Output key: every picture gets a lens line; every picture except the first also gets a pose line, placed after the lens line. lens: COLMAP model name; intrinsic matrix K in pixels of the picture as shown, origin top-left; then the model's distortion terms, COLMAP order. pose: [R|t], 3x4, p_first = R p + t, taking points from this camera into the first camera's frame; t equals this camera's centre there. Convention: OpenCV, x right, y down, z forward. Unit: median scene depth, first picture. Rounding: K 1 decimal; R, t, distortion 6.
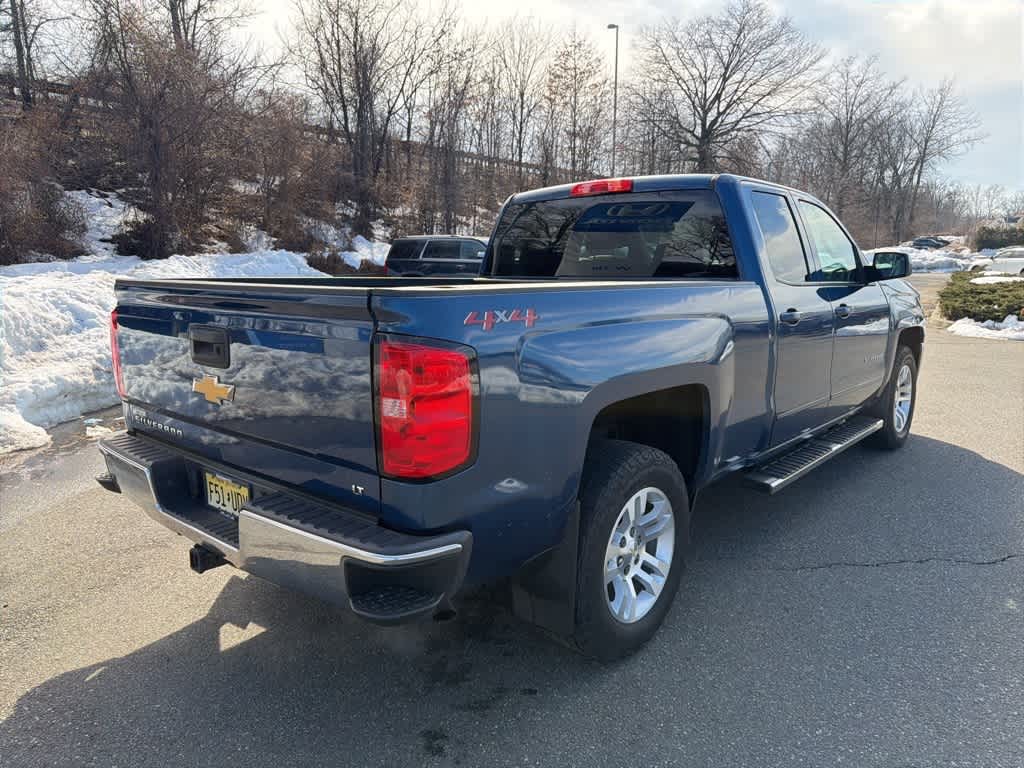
lens RADIAL K [[720.5, 0, 510.1], [0, 720.5, 380.5], [0, 0, 1]] dist [-0.000772, -0.000084]
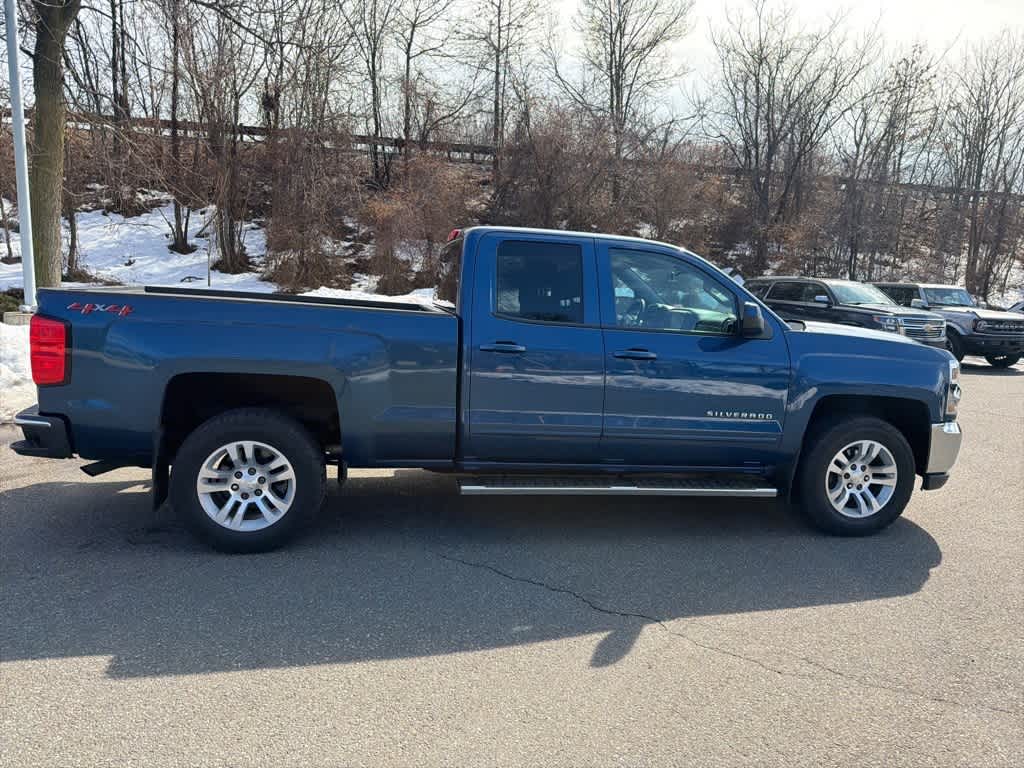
lens RADIAL K [[716.2, 0, 511.1], [0, 716.2, 387.1], [0, 0, 1]] dist [0.040371, -0.053891]
pose [[0.787871, 0.126902, -0.602624, 0.216356], [-0.154533, 0.987969, 0.006012, -0.007036], [0.596137, 0.088389, 0.798003, 0.021193]]
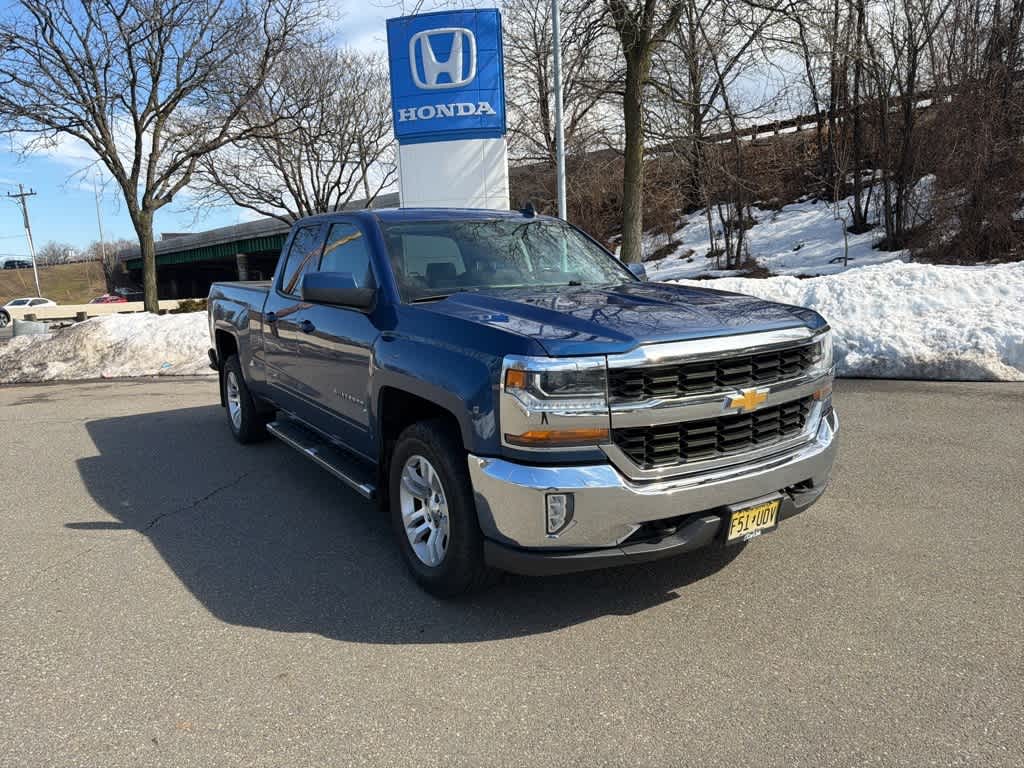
lens RADIAL K [[718.6, 0, 511.9], [0, 718.6, 387.9], [0, 0, 1]] dist [0.044881, -0.066113]
pose [[-0.261343, 0.178862, -0.948529, 0.326952], [-0.133461, 0.966547, 0.219032, -0.065768], [0.955975, 0.183834, -0.228729, 0.359452]]
